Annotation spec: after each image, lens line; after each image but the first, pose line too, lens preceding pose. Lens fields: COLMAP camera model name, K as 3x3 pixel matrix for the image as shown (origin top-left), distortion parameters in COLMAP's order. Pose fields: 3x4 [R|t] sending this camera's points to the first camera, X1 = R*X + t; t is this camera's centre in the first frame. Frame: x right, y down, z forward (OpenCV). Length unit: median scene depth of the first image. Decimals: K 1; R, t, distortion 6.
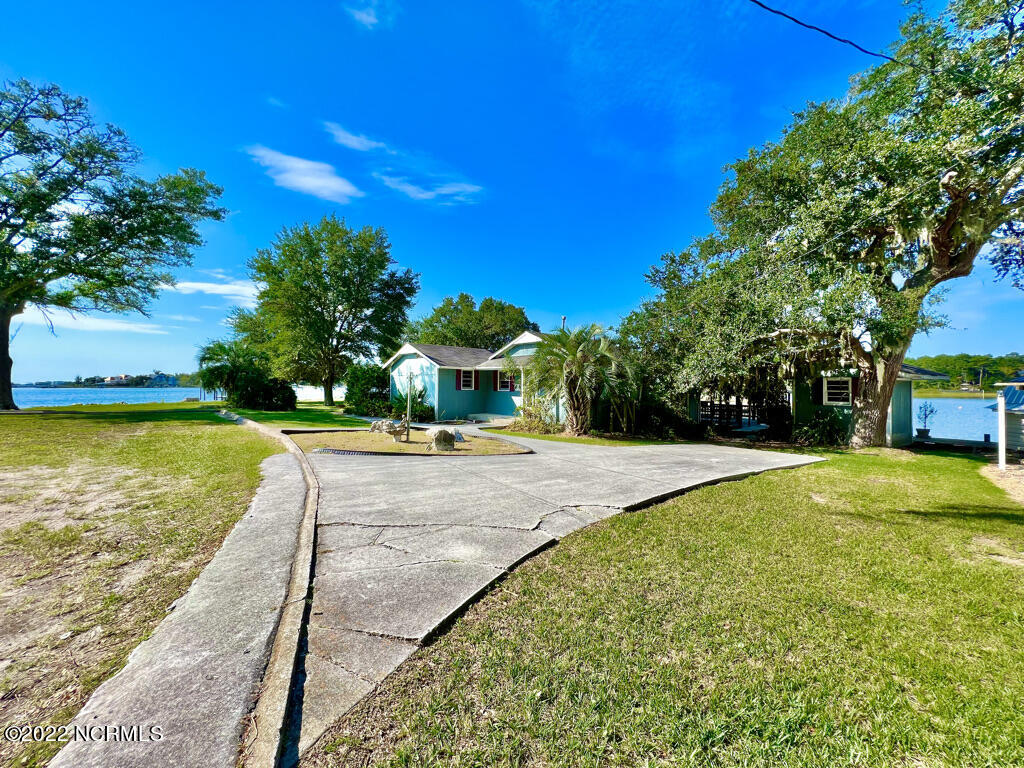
lens RADIAL K [[413.0, 0, 512.3], [0, 413.0, 385.1], [0, 0, 1]] dist [0.000122, 0.000019]
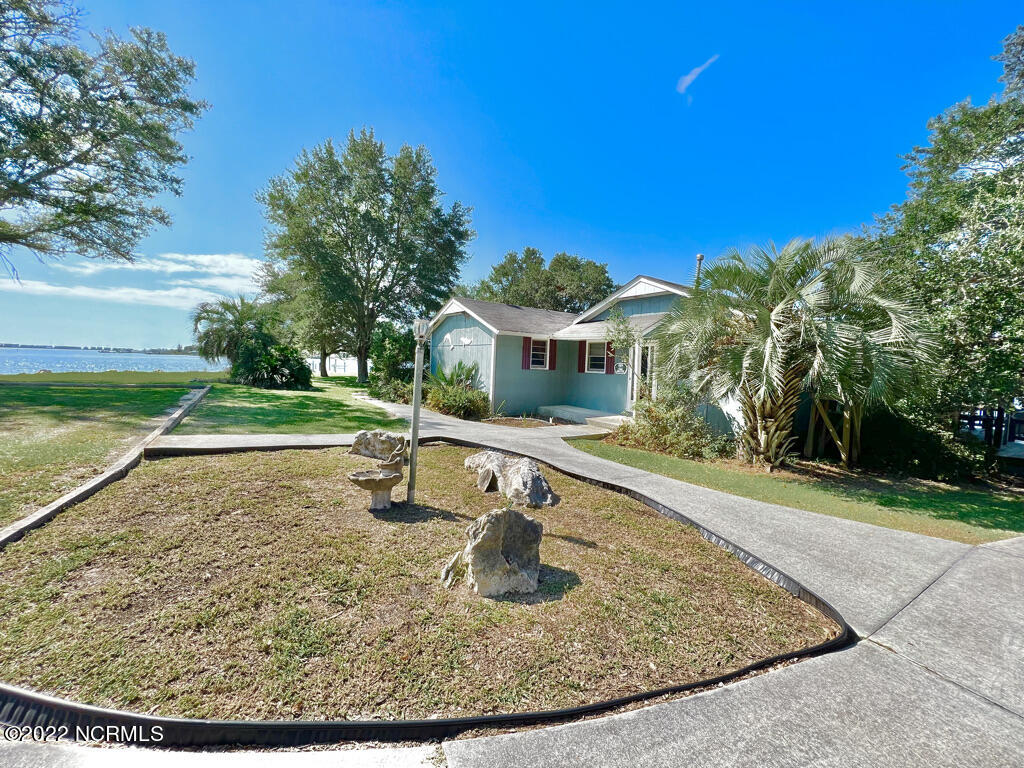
lens RADIAL K [[420.1, 0, 510.4], [0, 420.1, 382.6], [0, 0, 1]] dist [0.003360, -0.000360]
pose [[0.989432, 0.036181, -0.140409, -0.055652], [-0.029733, 0.998417, 0.047754, 0.001582], [0.141915, -0.043075, 0.988941, 0.310892]]
